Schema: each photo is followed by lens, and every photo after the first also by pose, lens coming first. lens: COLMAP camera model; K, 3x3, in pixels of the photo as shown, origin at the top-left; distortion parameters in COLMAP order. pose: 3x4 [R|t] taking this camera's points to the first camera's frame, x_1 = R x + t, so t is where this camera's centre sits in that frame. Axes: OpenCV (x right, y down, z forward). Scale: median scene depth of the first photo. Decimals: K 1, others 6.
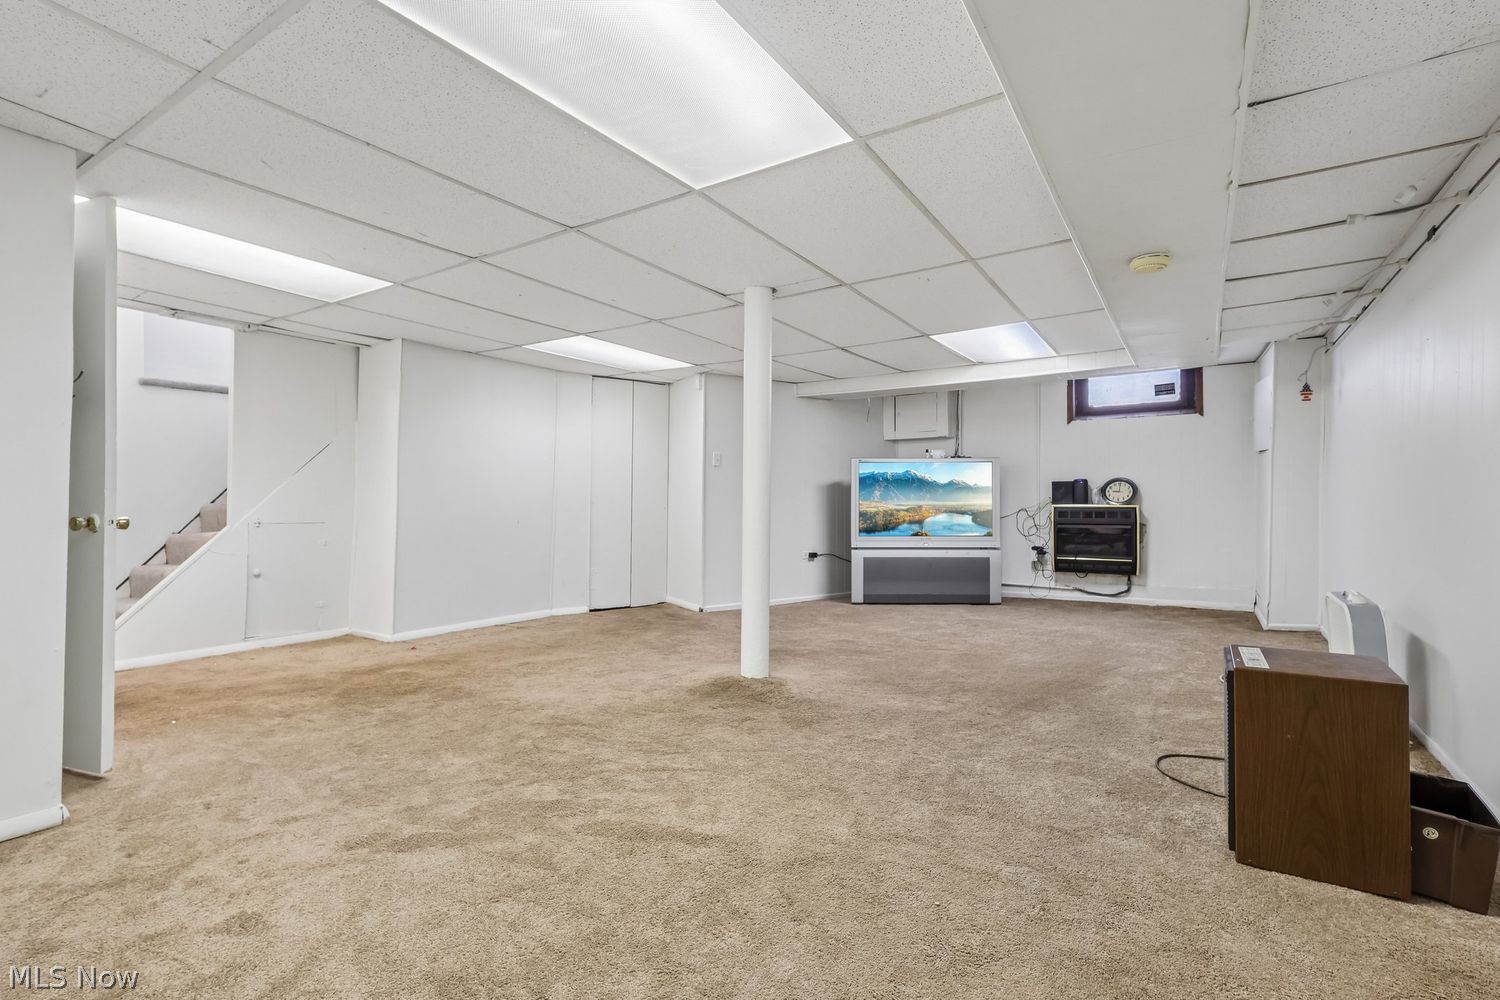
lens RADIAL K [[701.9, 0, 746.1], [0, 701.9, 498.1], [0, 0, 1]] dist [0.001642, 0.000091]
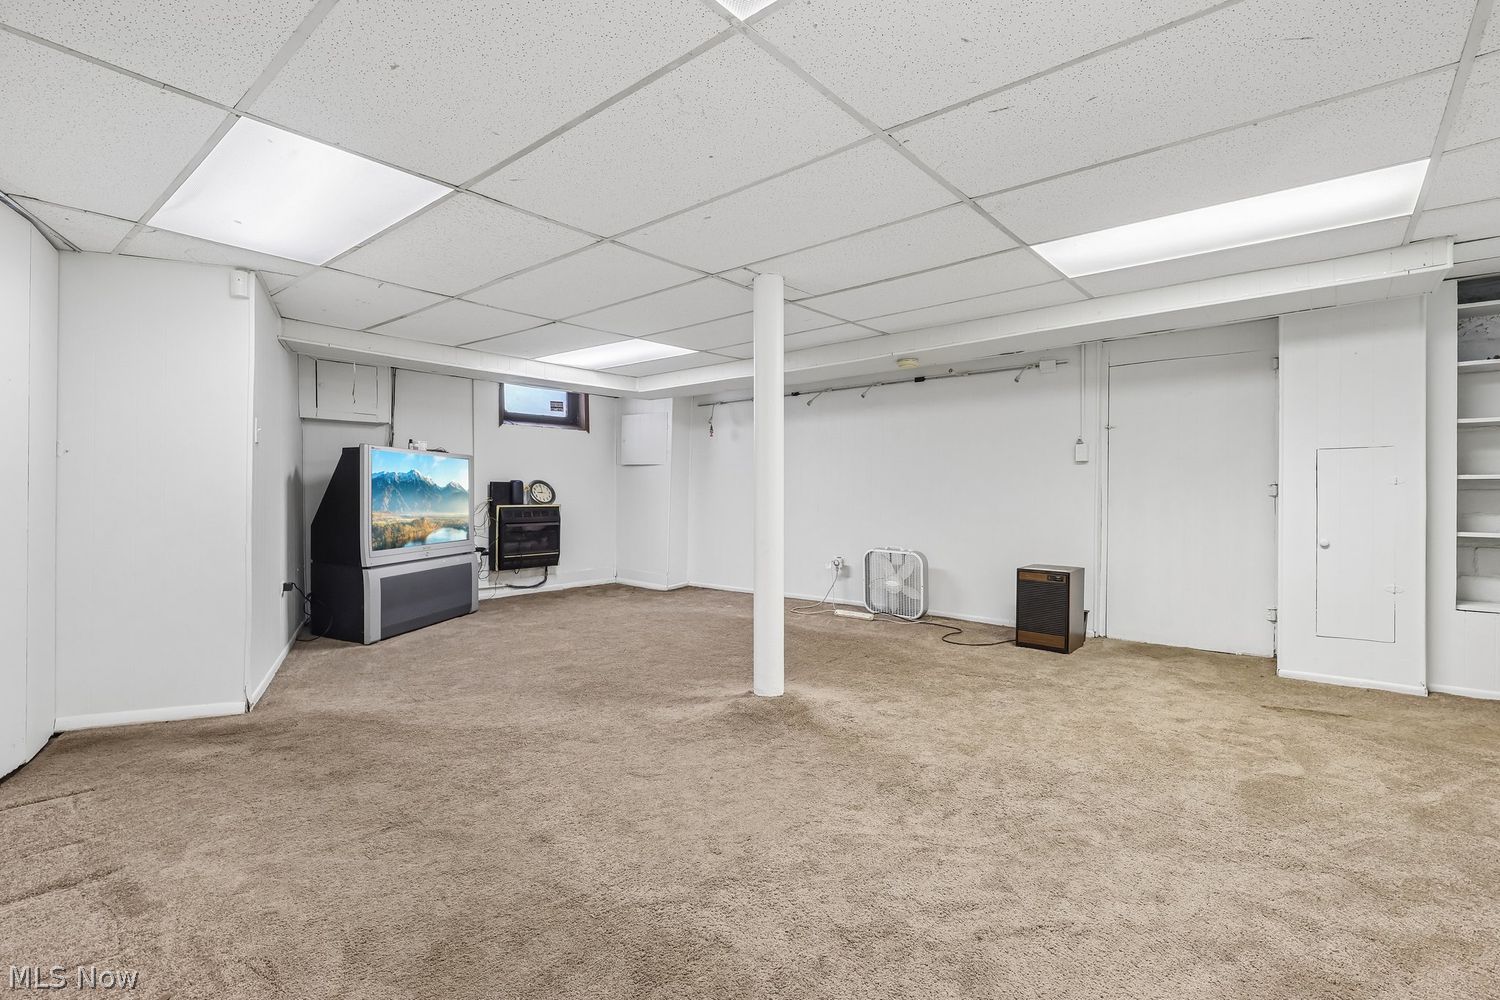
lens RADIAL K [[701.9, 0, 746.4], [0, 701.9, 499.9], [0, 0, 1]] dist [0.001642, 0.000091]
pose [[0.124189, -0.003519, 0.992252, -0.529109], [-0.009008, 0.999949, 0.004674, -0.005490], [-0.992218, -0.009519, 0.124151, 0.531547]]
